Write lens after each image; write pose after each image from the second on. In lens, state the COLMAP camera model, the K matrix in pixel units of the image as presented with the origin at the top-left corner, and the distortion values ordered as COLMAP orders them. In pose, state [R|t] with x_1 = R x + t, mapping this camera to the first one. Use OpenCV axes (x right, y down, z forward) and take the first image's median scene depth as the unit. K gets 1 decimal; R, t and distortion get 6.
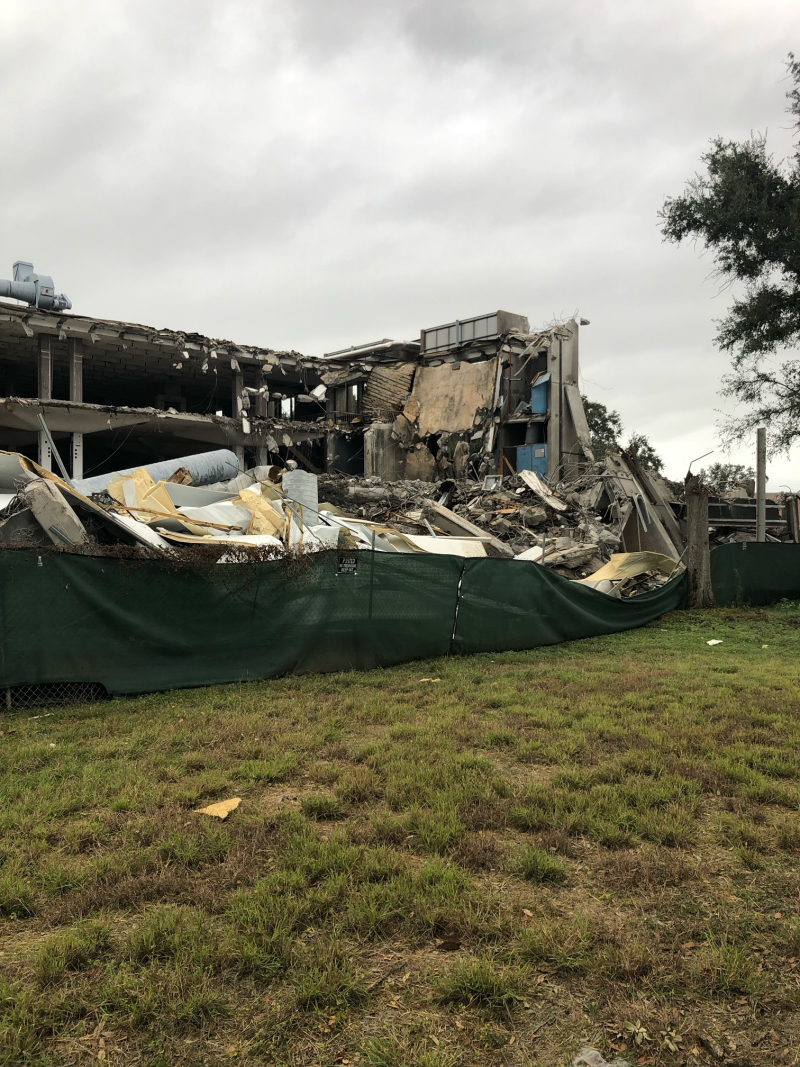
lens RADIAL K [[886.4, 0, 400.0], [0, 886.4, 533.5], [0, 0, 1]] dist [0.028151, -0.005312]
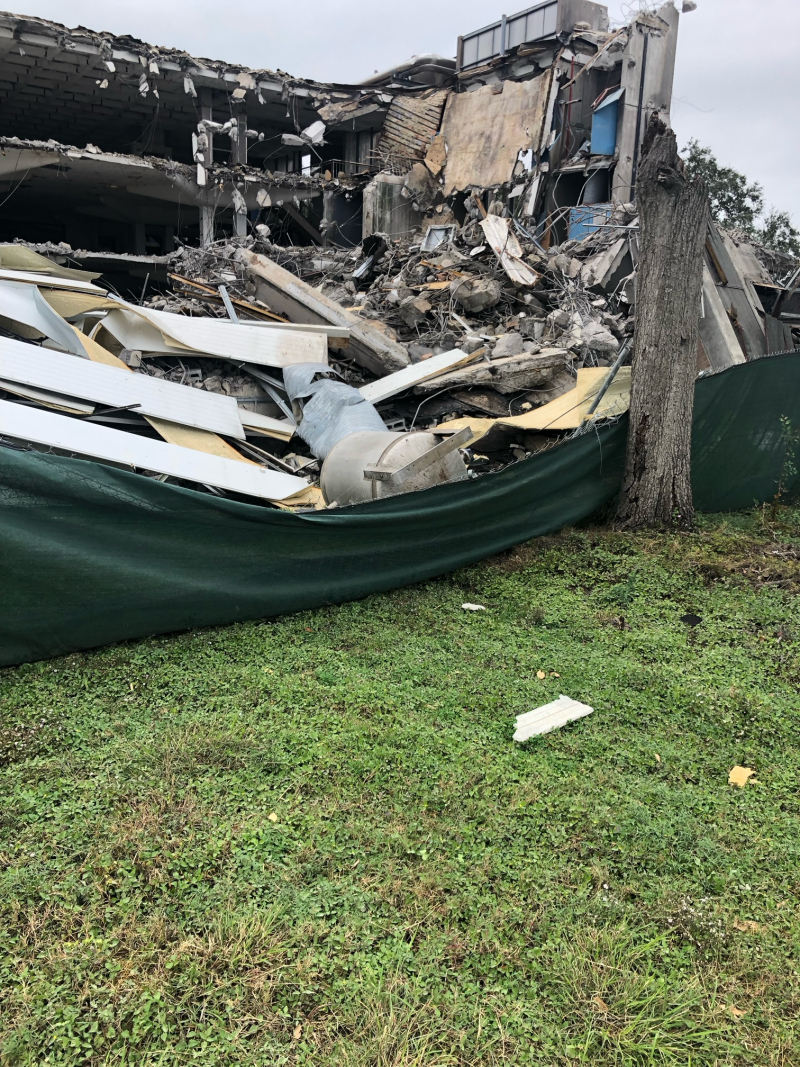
lens RADIAL K [[892.7, 0, 400.0], [0, 892.7, 533.5], [0, 0, 1]] dist [-0.028865, 0.046913]
pose [[0.986991, 0.068175, -0.145608, 0.116109], [-0.035926, 0.976266, 0.213576, 0.005460], [0.156712, -0.205566, 0.966014, 0.254018]]
